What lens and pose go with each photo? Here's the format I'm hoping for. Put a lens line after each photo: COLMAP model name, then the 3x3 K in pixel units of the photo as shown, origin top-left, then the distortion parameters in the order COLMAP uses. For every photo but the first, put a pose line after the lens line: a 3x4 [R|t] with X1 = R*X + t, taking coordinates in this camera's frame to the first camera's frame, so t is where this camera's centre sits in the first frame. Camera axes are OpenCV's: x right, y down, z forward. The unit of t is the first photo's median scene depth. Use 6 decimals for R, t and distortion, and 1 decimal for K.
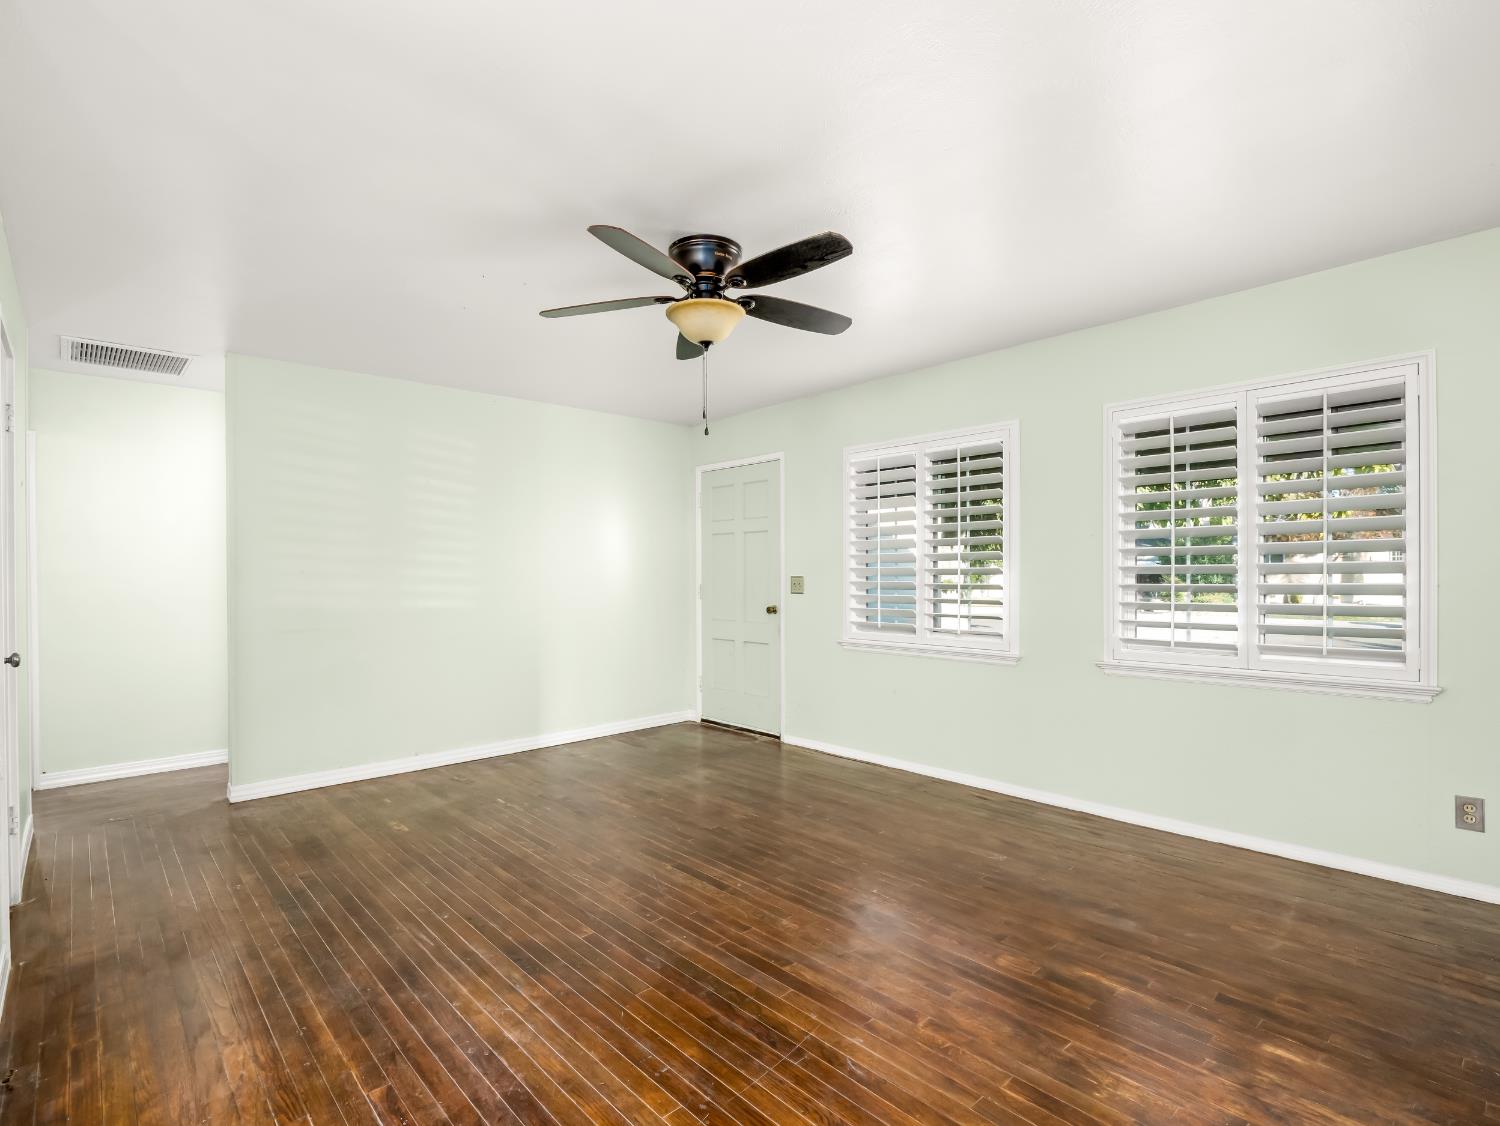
lens RADIAL K [[726.4, 0, 749.7], [0, 726.4, 570.5], [0, 0, 1]] dist [-0.013937, -0.000105]
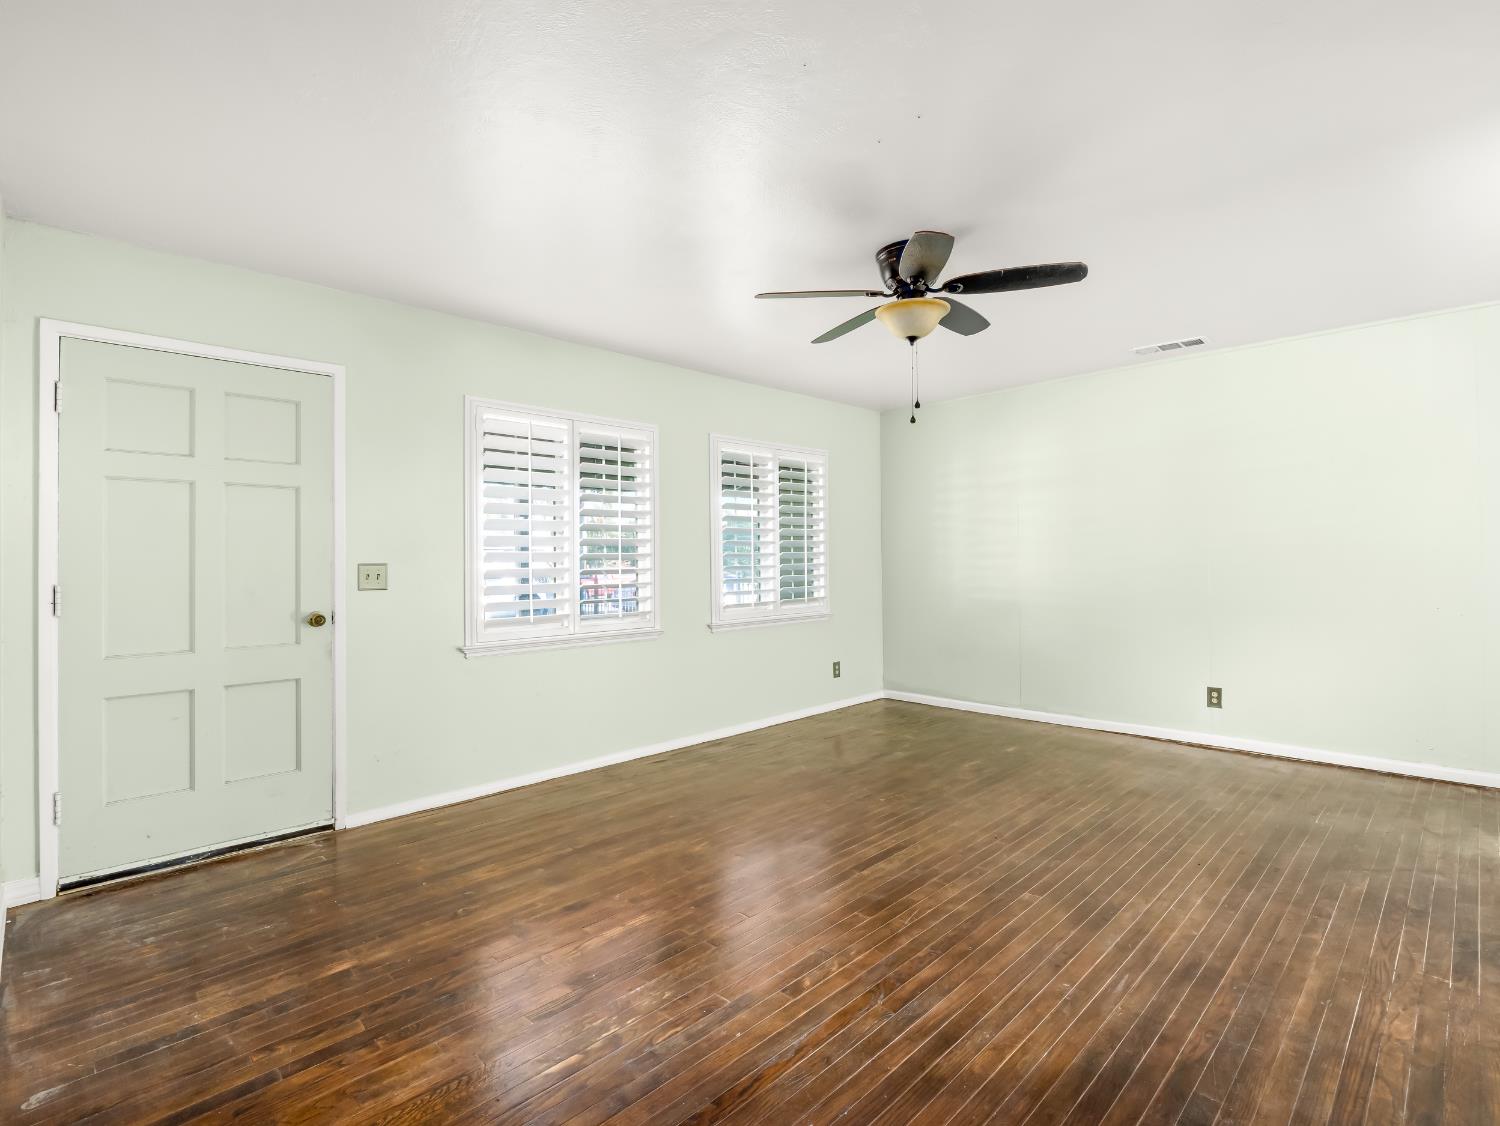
lens RADIAL K [[726.4, 0, 744.7], [0, 726.4, 552.8], [0, 0, 1]] dist [-0.013937, -0.000105]
pose [[-0.022933, 0.015261, 0.999621, -1.228906], [0.008186, 0.999853, -0.015077, 0.022910], [-0.999703, 0.007838, -0.023055, 1.397391]]
